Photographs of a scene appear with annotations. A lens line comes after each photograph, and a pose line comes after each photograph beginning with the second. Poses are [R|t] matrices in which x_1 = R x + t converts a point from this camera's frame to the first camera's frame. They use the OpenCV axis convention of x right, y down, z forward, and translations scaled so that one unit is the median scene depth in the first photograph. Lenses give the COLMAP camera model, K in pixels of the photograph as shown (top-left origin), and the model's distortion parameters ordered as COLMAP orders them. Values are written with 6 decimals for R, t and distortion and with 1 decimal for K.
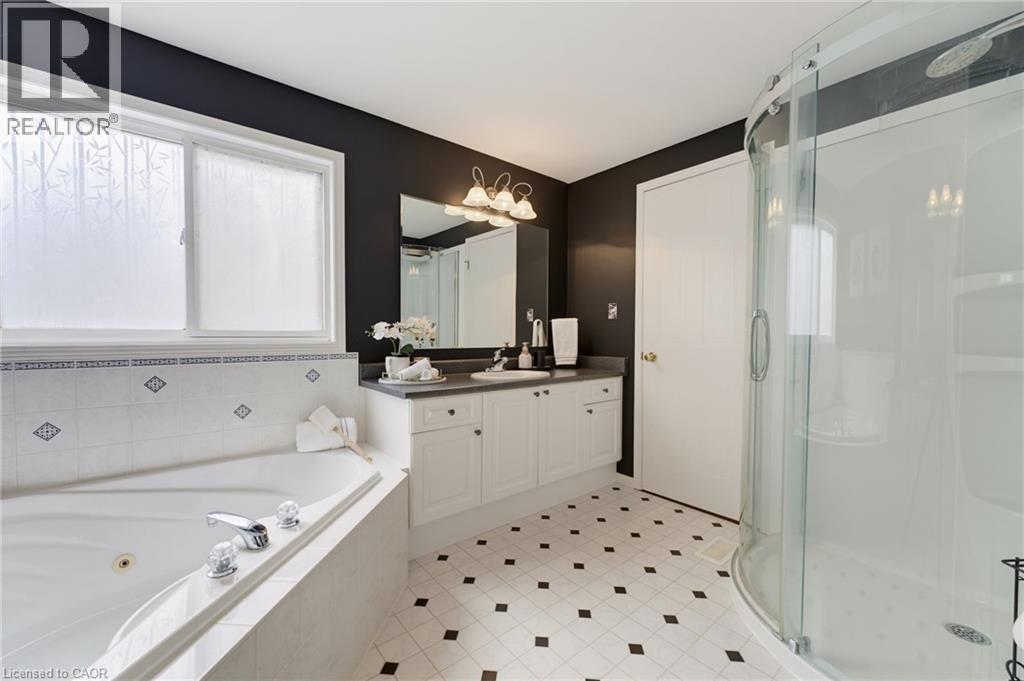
lens RADIAL K [[405.1, 0, 511.7], [0, 405.1, 344.9], [0, 0, 1]] dist [-0.002975, 0.000311]
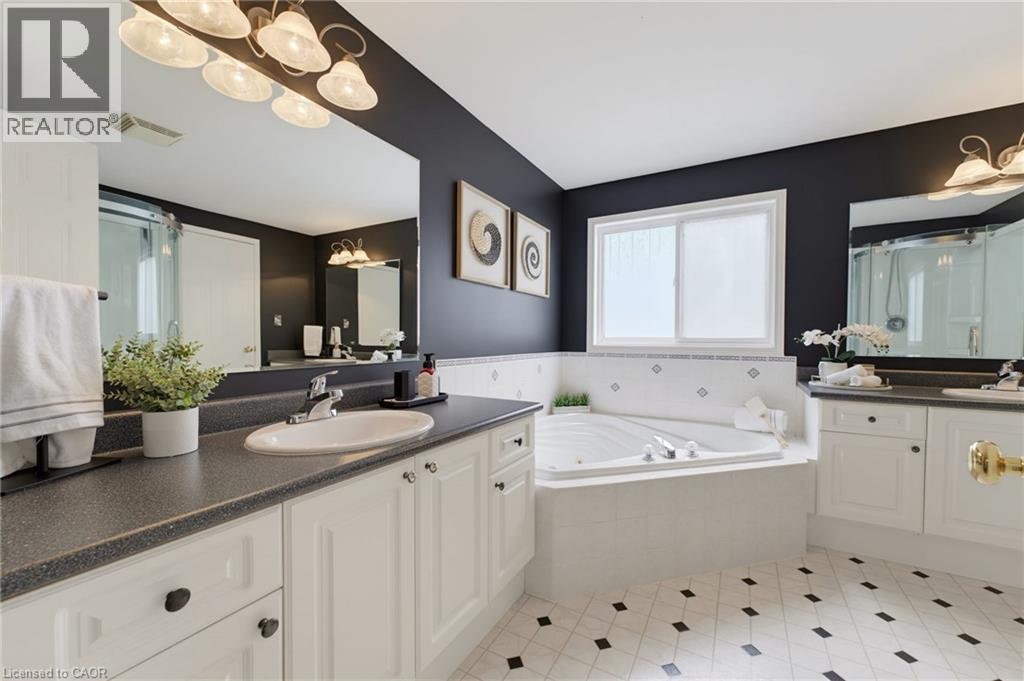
lens RADIAL K [[405.1, 0, 511.6], [0, 405.1, 342.8], [0, 0, 1]] dist [-0.002975, 0.000311]
pose [[0.355585, 0.007970, -0.934610, 0.428233], [-0.026655, 0.999643, -0.001617, 0.003170], [0.934264, 0.025488, 0.355671, -0.169661]]
